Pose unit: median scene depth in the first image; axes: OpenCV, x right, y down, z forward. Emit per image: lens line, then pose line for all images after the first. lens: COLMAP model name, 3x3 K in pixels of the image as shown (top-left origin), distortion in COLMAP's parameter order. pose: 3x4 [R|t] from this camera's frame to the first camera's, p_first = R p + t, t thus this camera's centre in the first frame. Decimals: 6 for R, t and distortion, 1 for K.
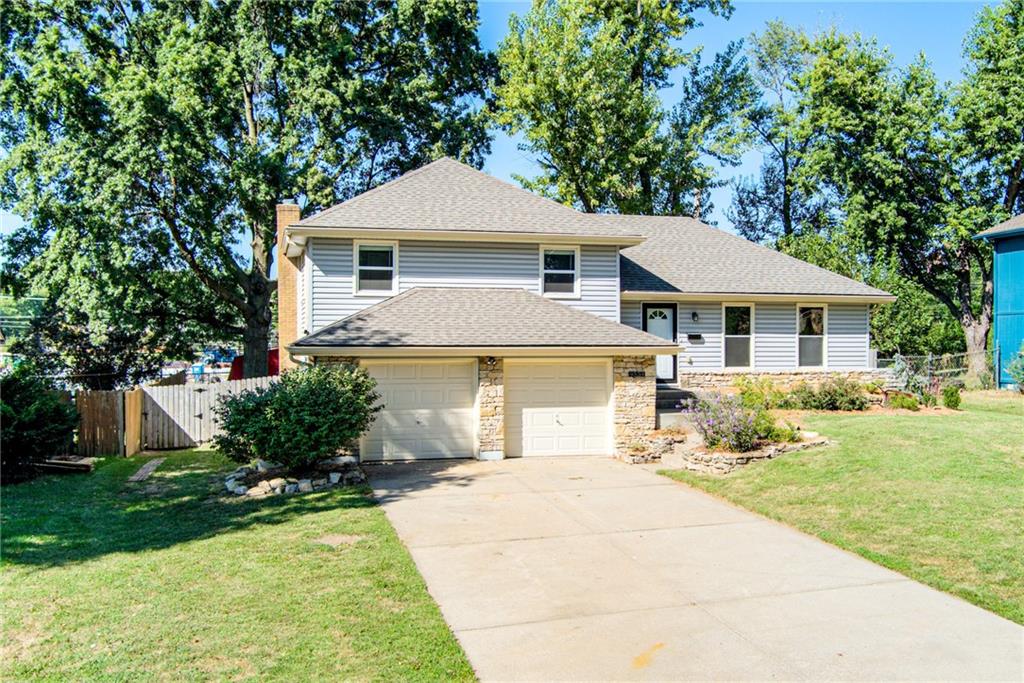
lens RADIAL K [[612.6, 0, 512.0], [0, 612.6, 341.5], [0, 0, 1]] dist [0.000867, -0.002660]
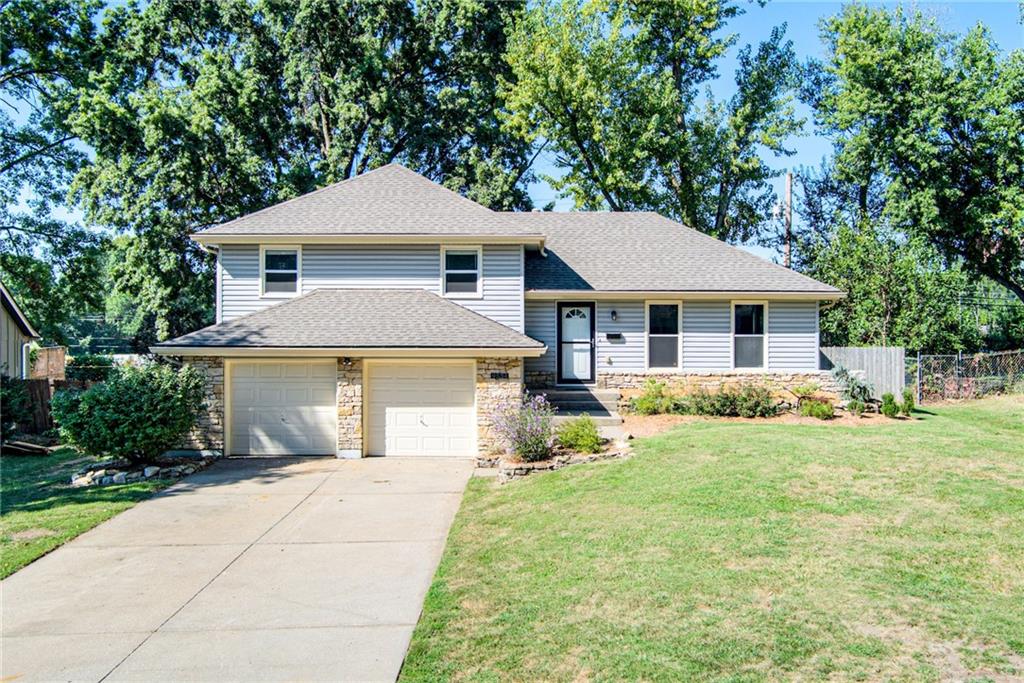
lens RADIAL K [[584.2, 0, 512.0], [0, 584.2, 341.5], [0, 0, 1]] dist [-0.005992, -0.001449]
pose [[0.986525, 0.004267, -0.163558, 0.292041], [-0.002358, 0.999927, 0.011860, -0.009998], [0.163596, -0.011315, 0.986462, 0.061395]]
